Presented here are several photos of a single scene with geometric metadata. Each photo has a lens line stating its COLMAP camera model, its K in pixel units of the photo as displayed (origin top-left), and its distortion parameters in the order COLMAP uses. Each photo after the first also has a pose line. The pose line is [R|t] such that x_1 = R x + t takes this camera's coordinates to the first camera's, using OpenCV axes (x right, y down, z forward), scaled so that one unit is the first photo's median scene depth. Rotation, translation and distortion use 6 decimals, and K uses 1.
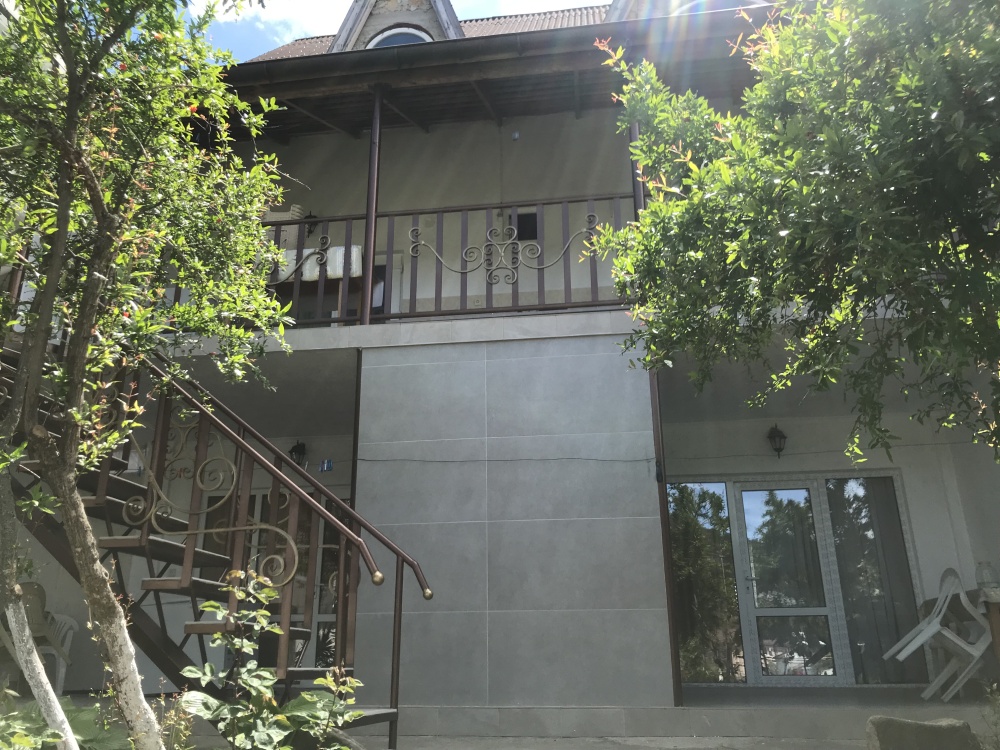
lens RADIAL K [[823.2, 0, 498.3], [0, 823.2, 367.0], [0, 0, 1]] dist [0.027728, -0.024147]
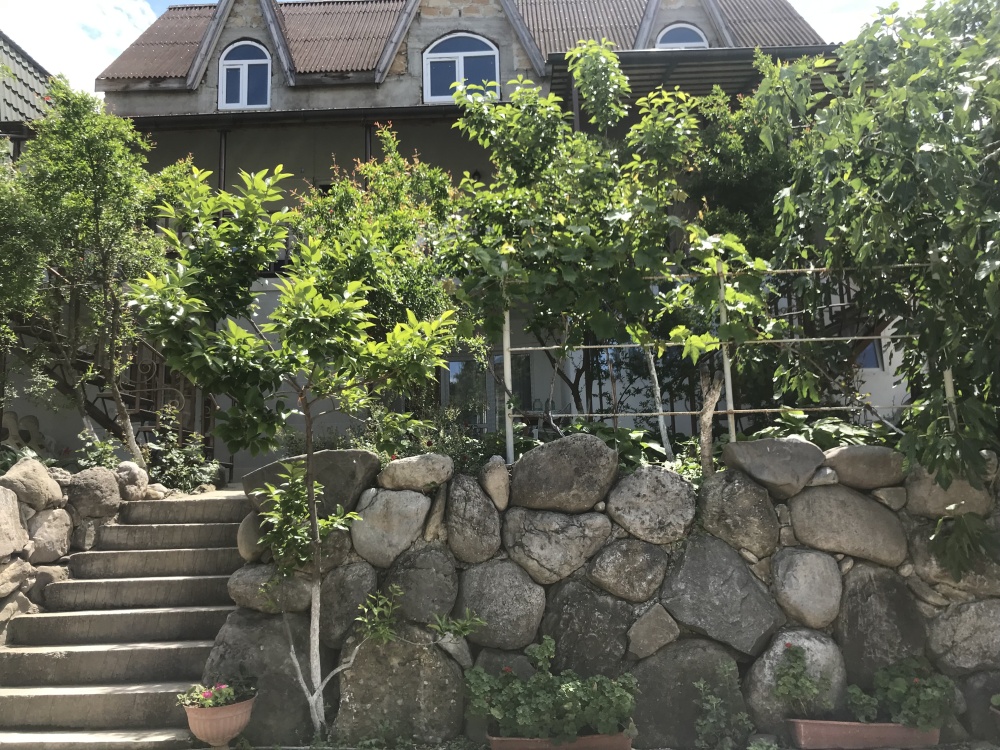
lens RADIAL K [[823.2, 0, 498.3], [0, 823.2, 367.0], [0, 0, 1]] dist [0.027728, -0.024147]
pose [[0.992659, 0.002930, 0.120908, 0.598017], [-0.025219, 0.982745, 0.183240, -0.531080], [-0.118284, -0.184944, 0.975605, -2.304030]]
